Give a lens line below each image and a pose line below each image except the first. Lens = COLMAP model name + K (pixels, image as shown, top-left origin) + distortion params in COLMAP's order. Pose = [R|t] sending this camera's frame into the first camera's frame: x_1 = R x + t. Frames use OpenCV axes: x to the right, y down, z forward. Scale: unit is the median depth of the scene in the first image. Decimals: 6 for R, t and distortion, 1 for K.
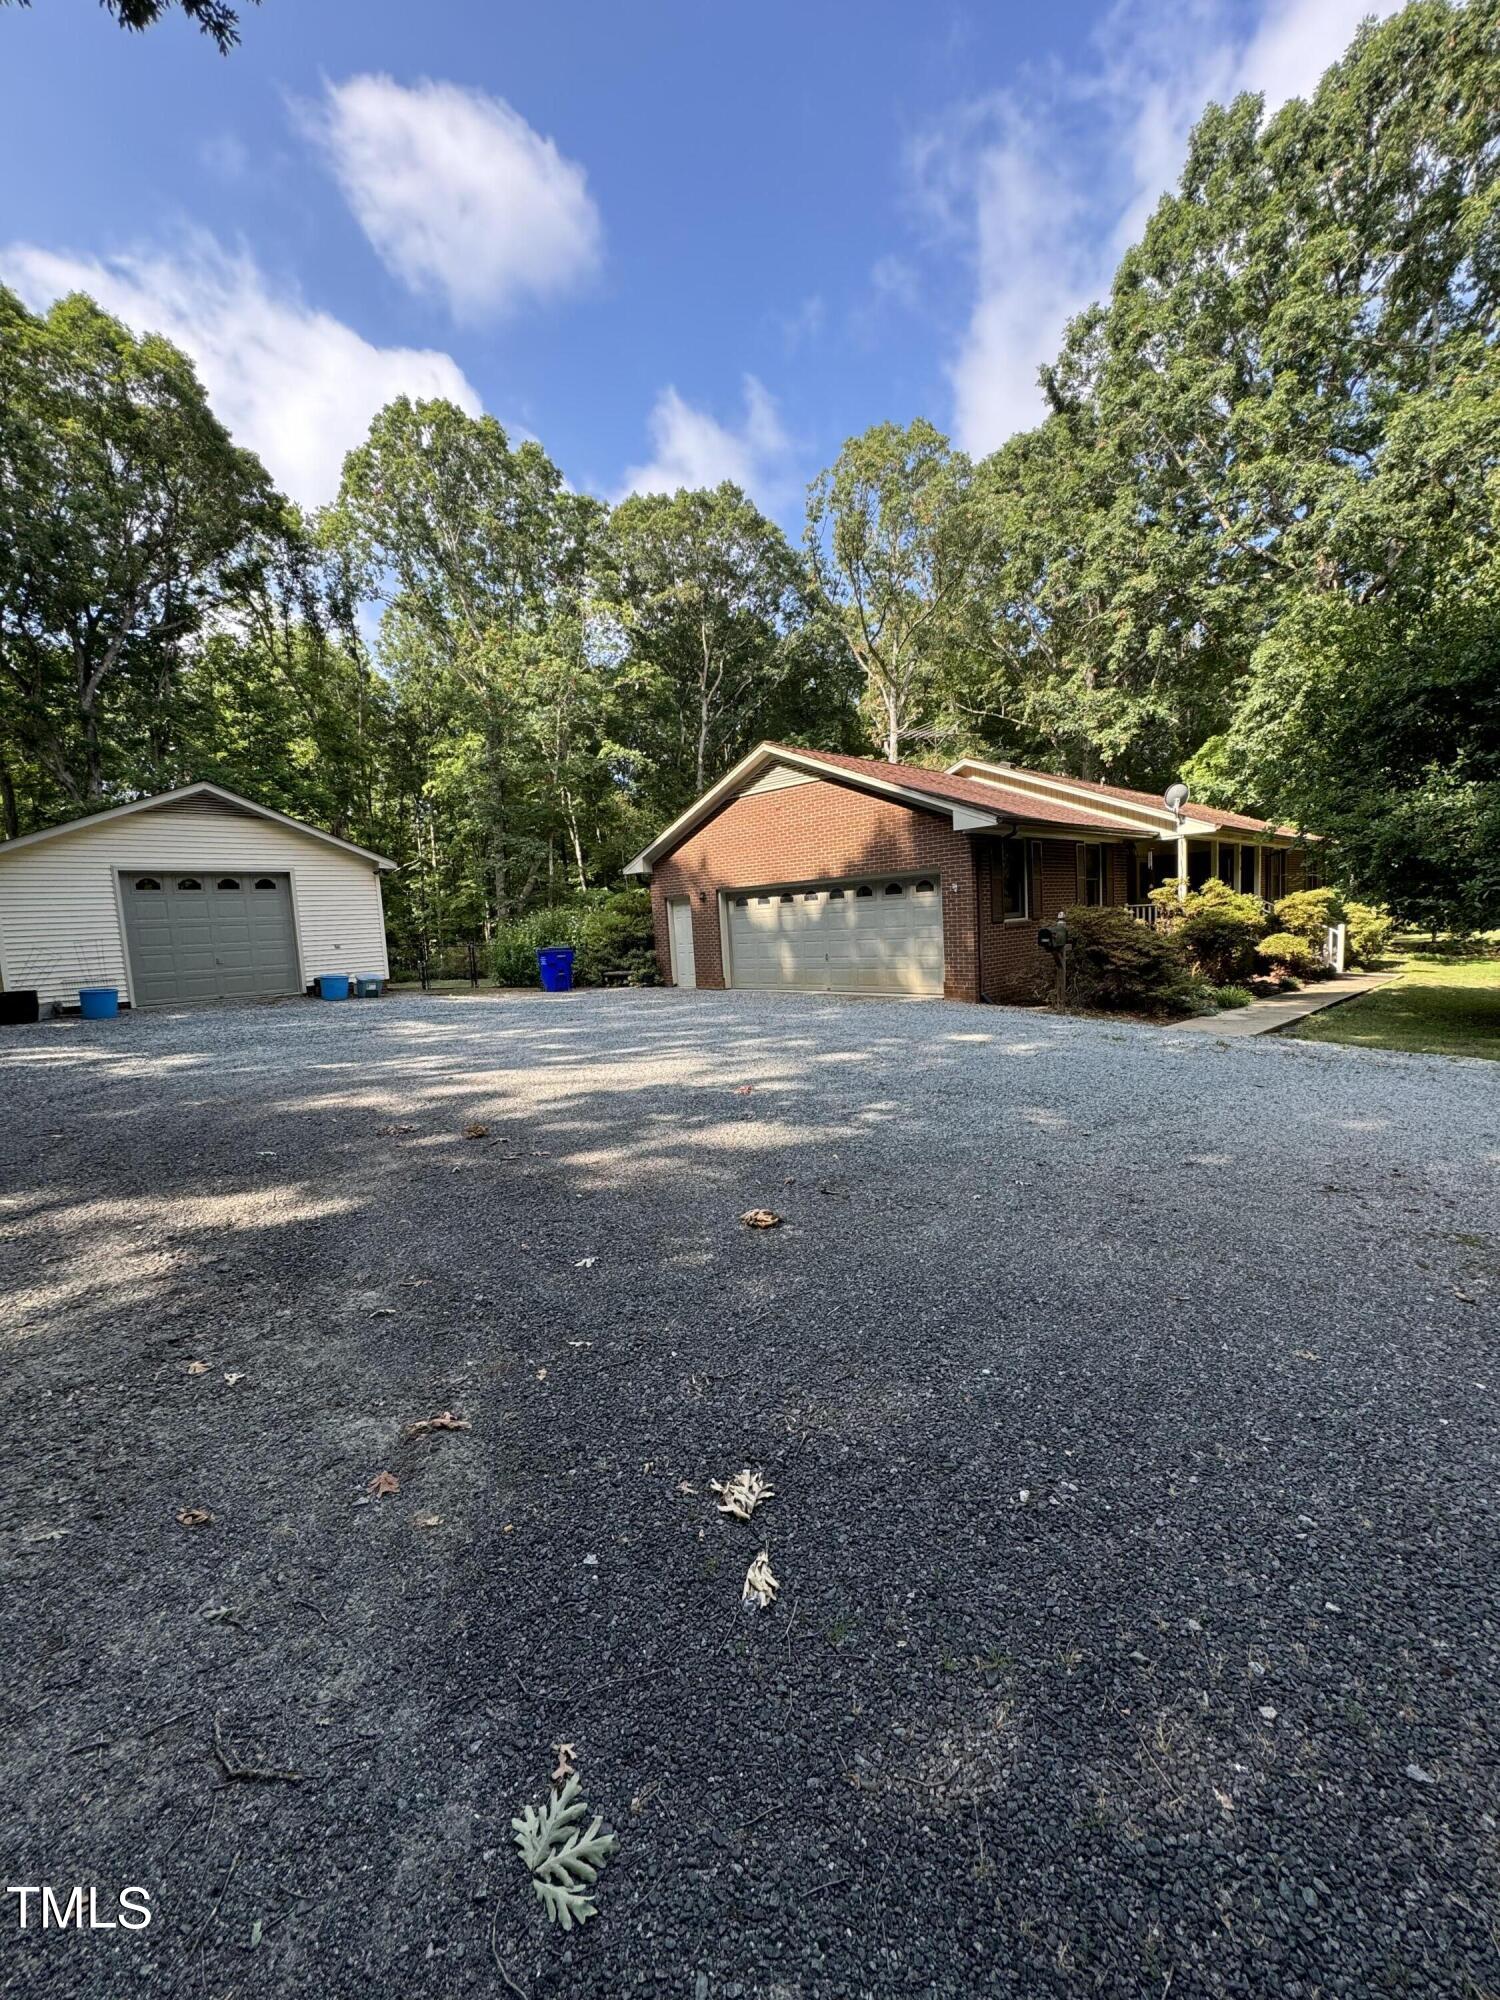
lens RADIAL K [[800.9, 0, 749.8], [0, 800.9, 991.5], [0, 0, 1]] dist [0.000441, 0.000014]
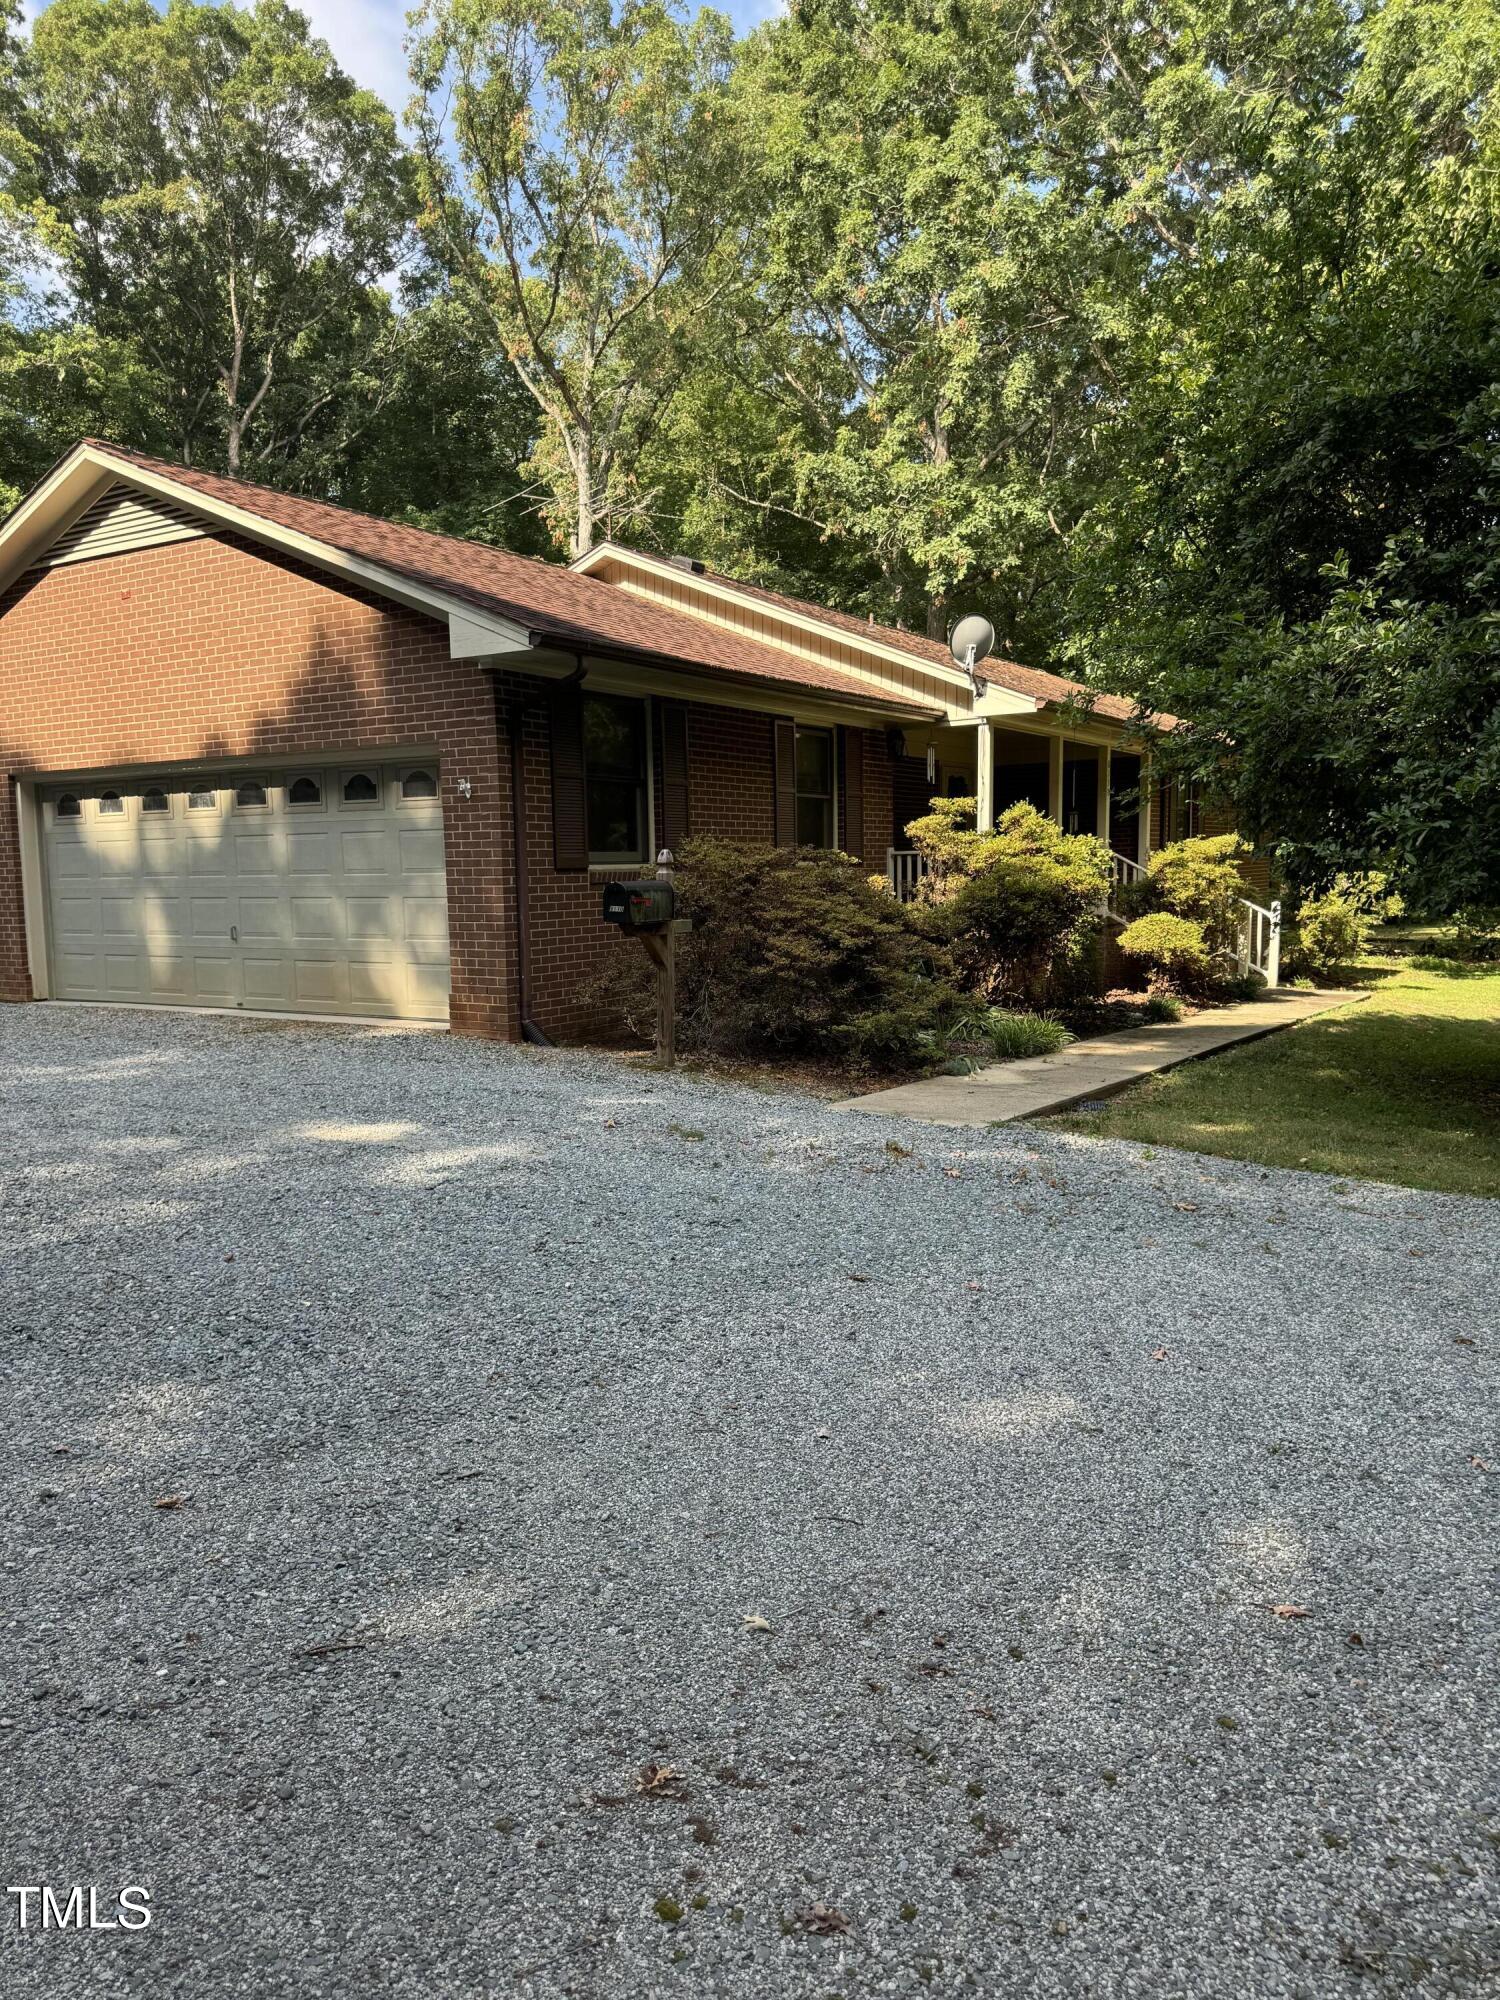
lens RADIAL K [[1408.2, 0, 750.0], [0, 1408.2, 1000.0], [0, 0, 1]] dist [0.054295, -0.073809]
pose [[0.972818, 0.016889, 0.230955, 0.174464], [-0.016831, 0.999856, -0.002219, -0.007693], [-0.230959, -0.001729, 0.972962, 0.138105]]
